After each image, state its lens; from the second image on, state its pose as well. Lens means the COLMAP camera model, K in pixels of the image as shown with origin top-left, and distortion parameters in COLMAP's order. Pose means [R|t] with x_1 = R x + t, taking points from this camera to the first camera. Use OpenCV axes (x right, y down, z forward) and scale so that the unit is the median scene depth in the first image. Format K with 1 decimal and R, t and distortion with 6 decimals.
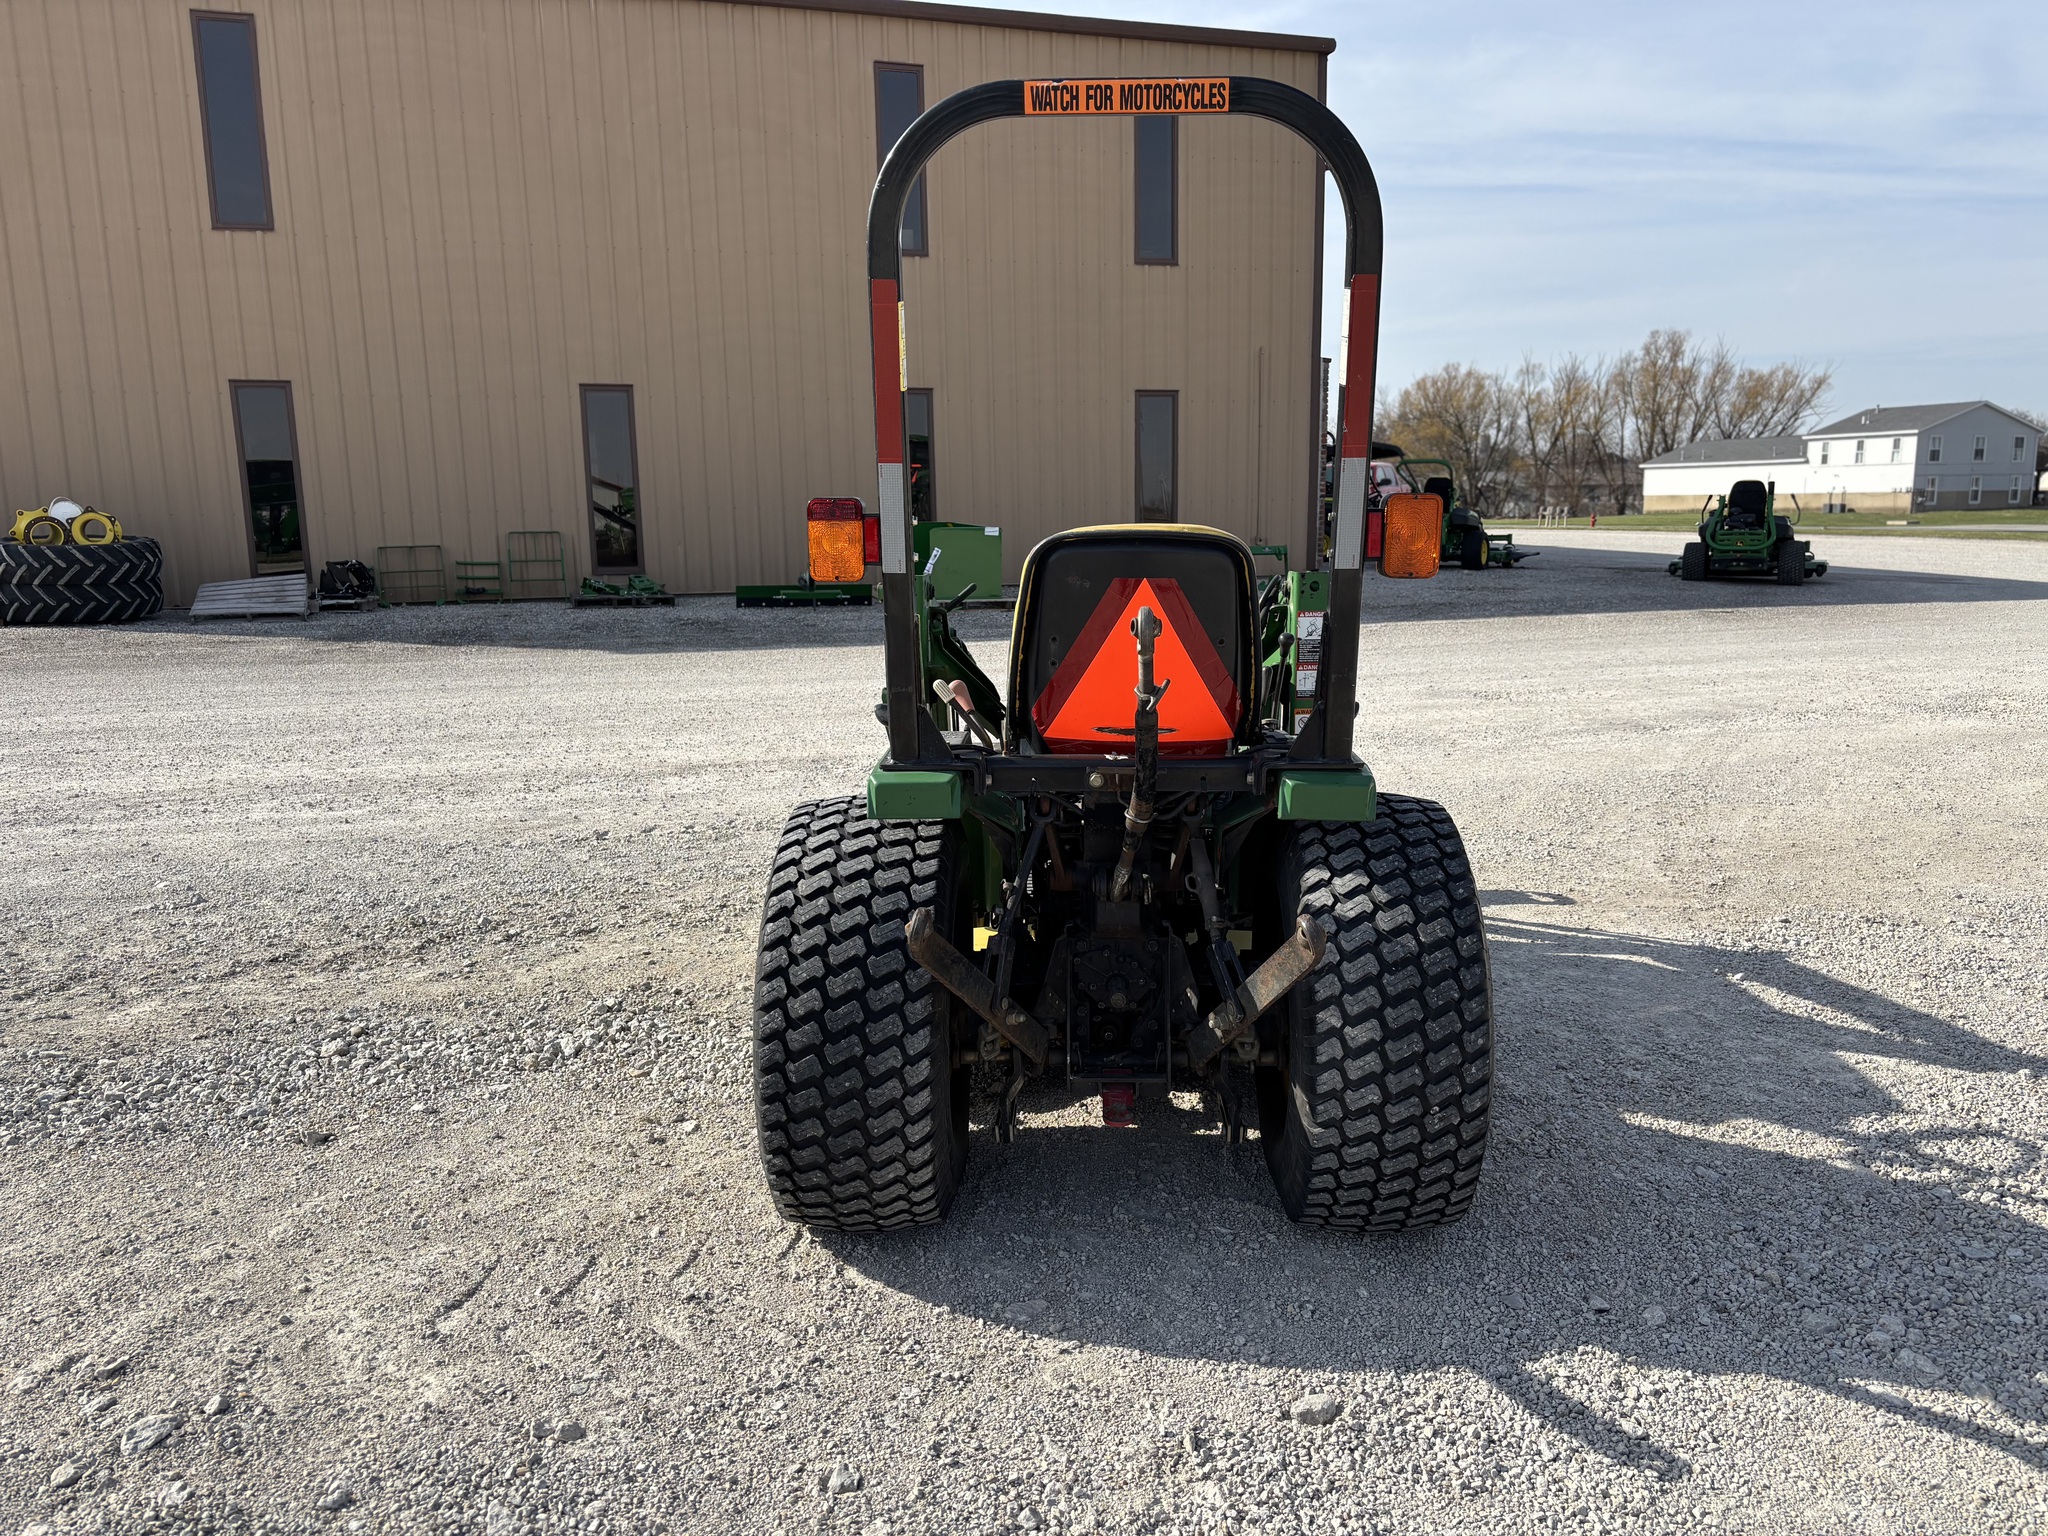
lens RADIAL K [[1533.8, 0, 1024.0], [0, 1533.8, 768.0], [0, 0, 1]] dist [0.023825, -0.014393]
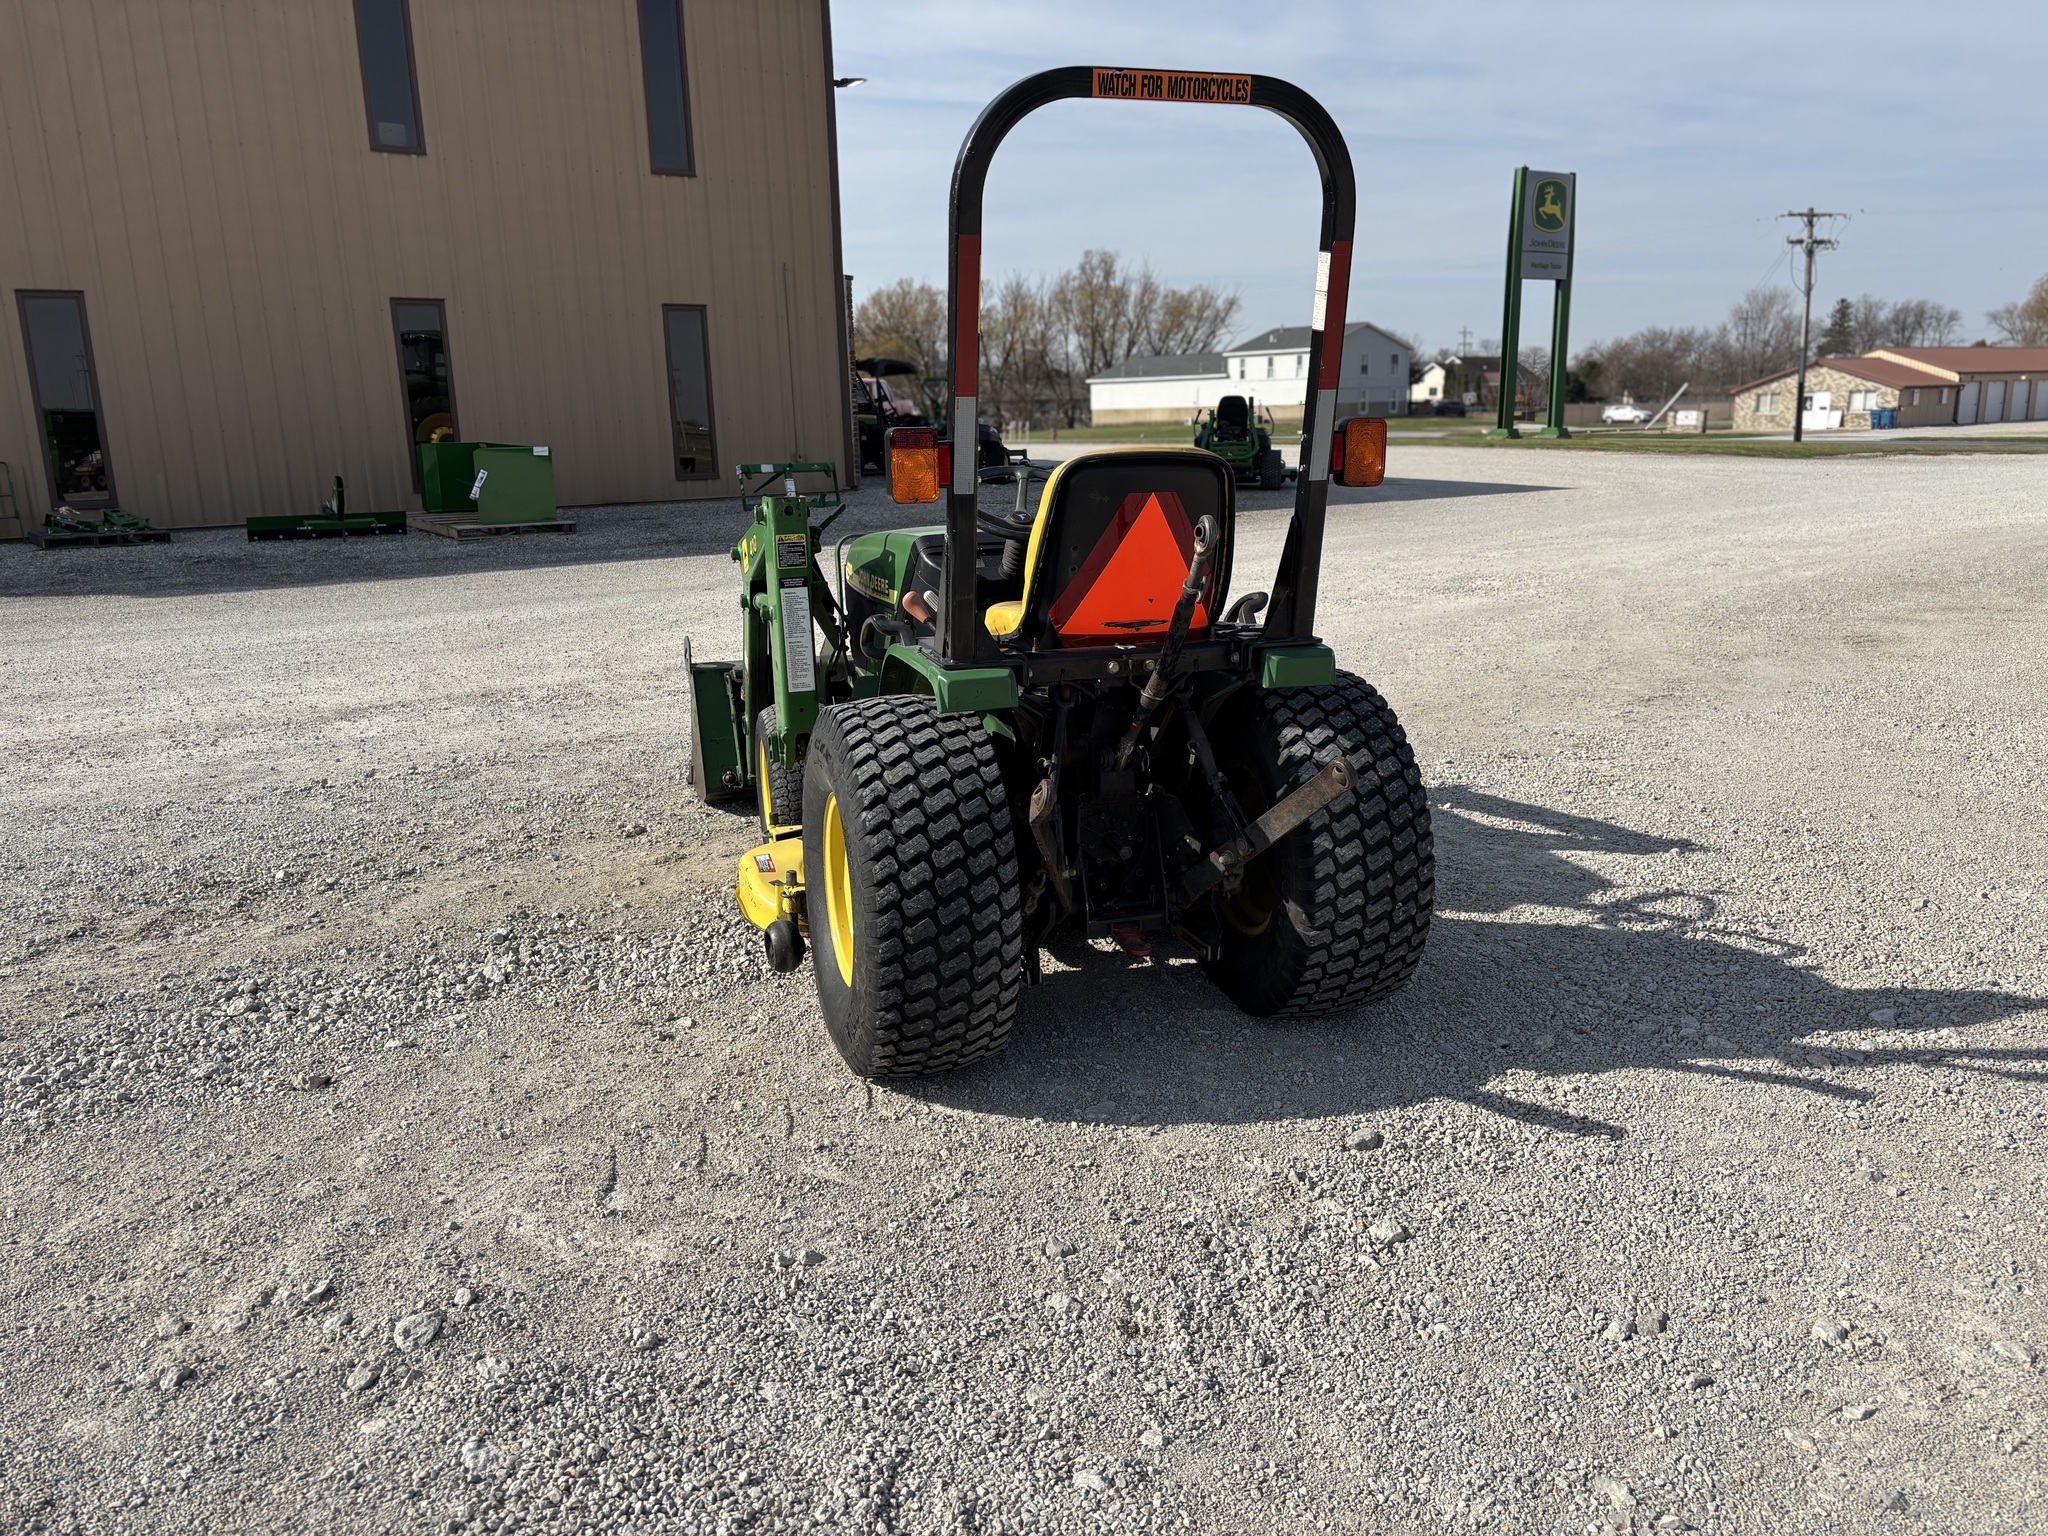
lens RADIAL K [[1534.3, 0, 1019.4], [0, 1534.3, 763.5], [0, 0, 1]] dist [0.049704, -0.061960]
pose [[0.944596, -0.082286, 0.317755, -0.289187], [0.066452, 0.995962, 0.060370, 0.004271], [-0.321440, -0.035910, 0.946249, -0.071227]]
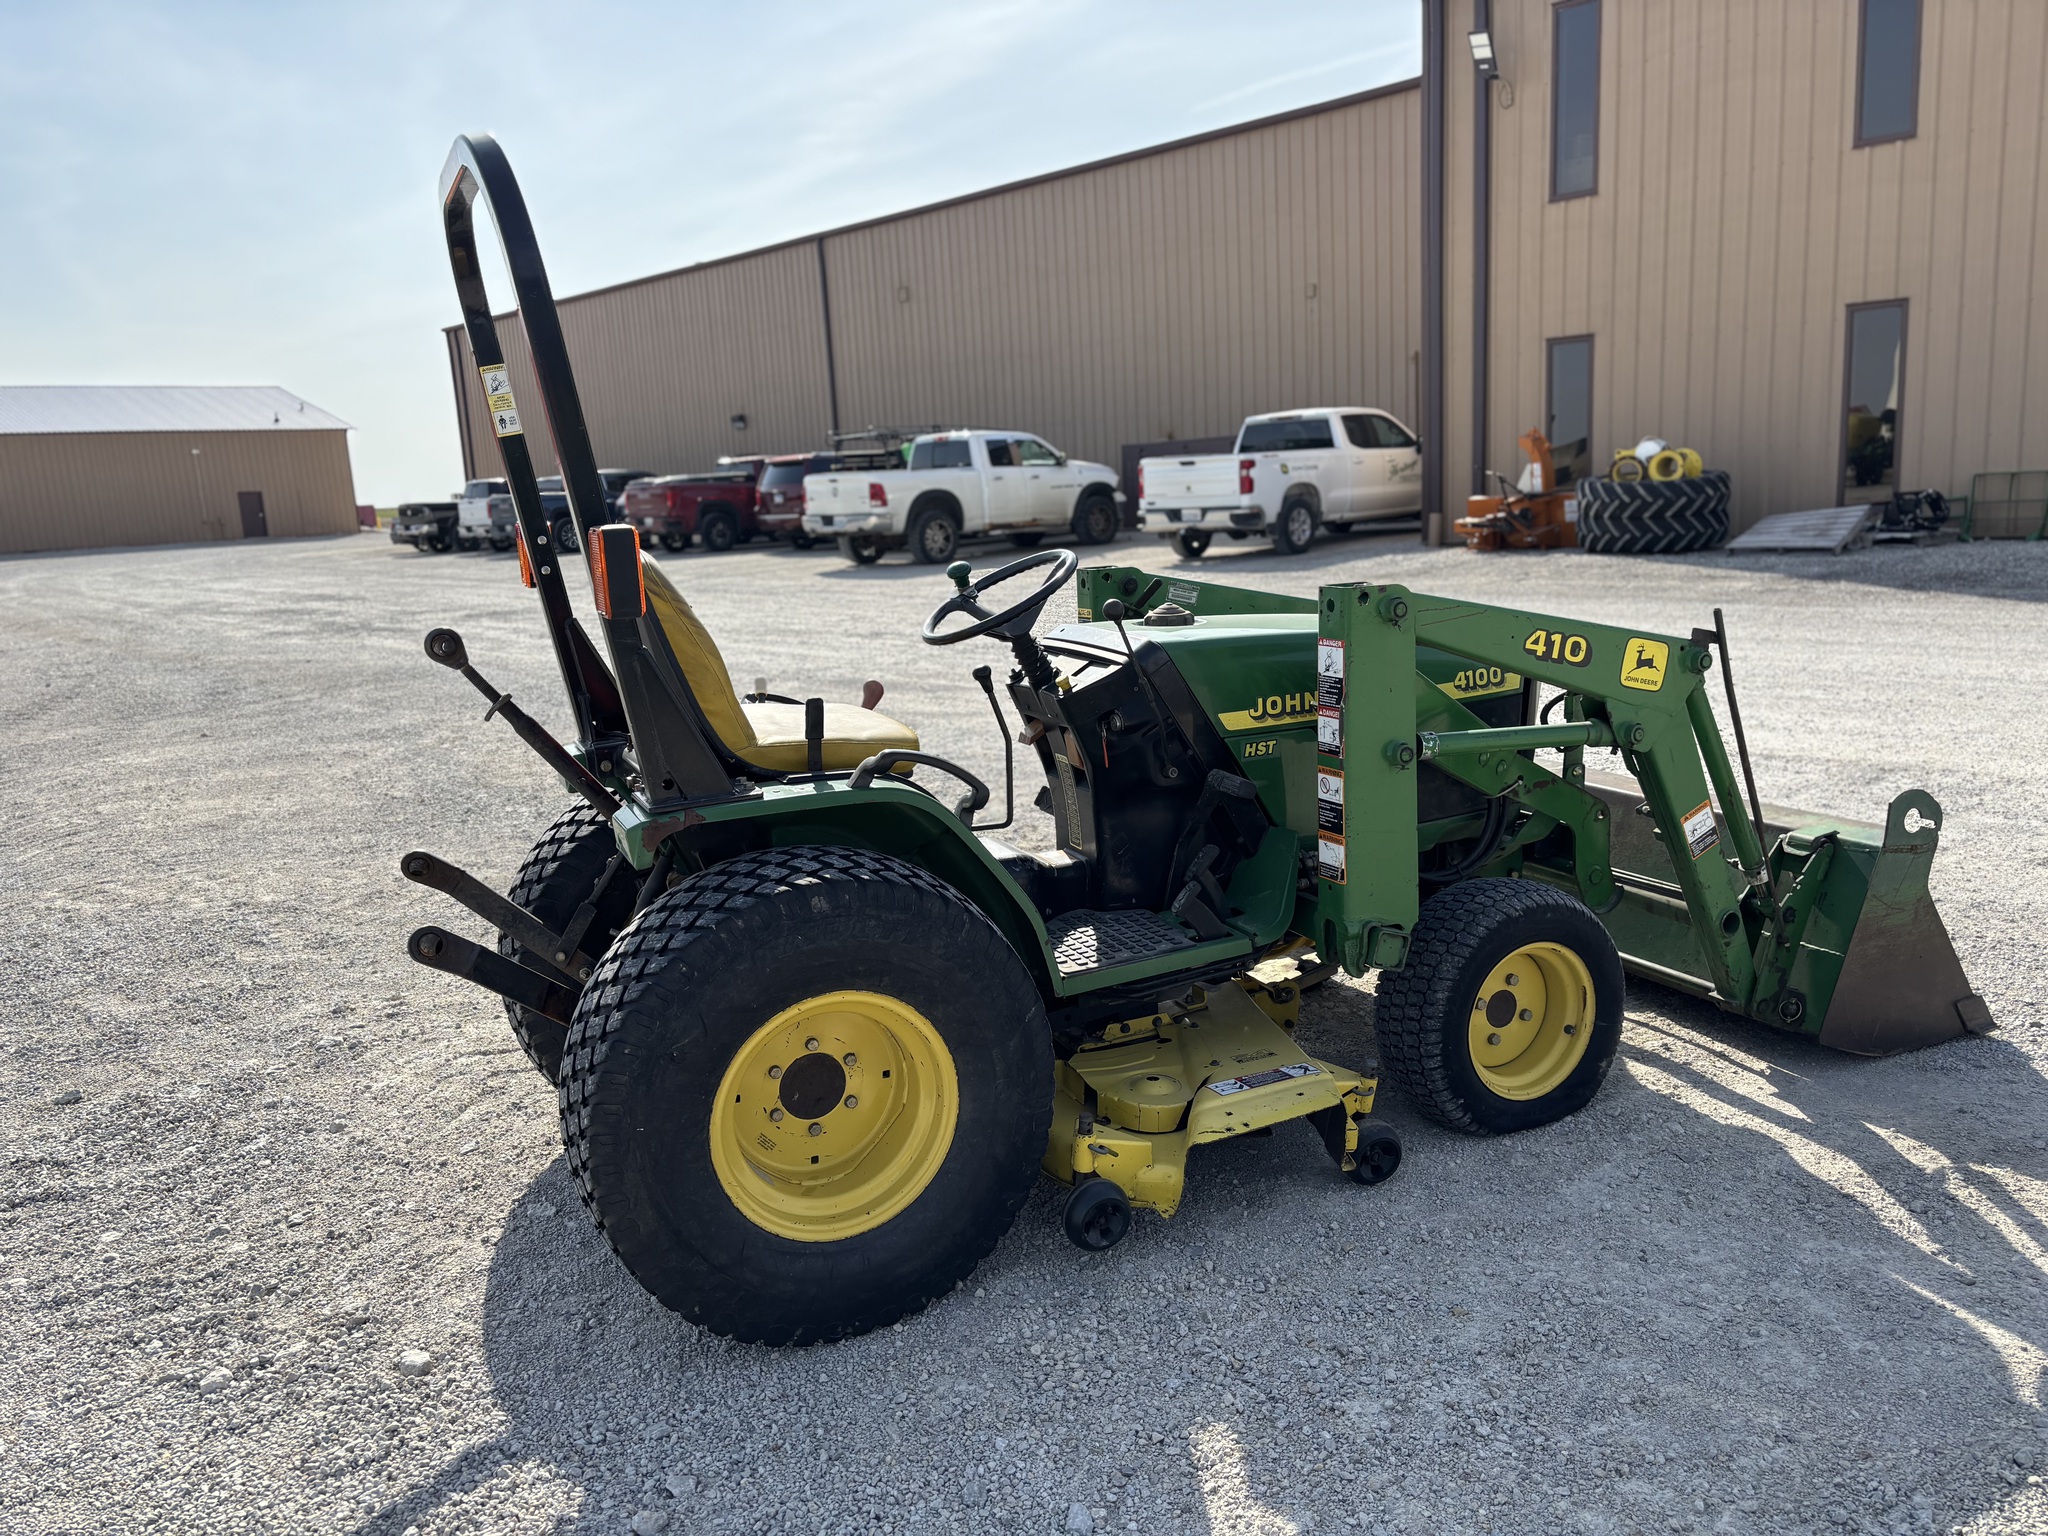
lens RADIAL K [[1522.4, 0, 1019.5], [0, 1522.4, 777.1], [0, 0, 1]] dist [0.095779, -0.150998]
pose [[0.428826, 0.158162, -0.889434, 0.774714], [-0.104749, 0.986619, 0.124941, -0.106531], [0.897294, 0.039590, 0.439655, 0.510110]]
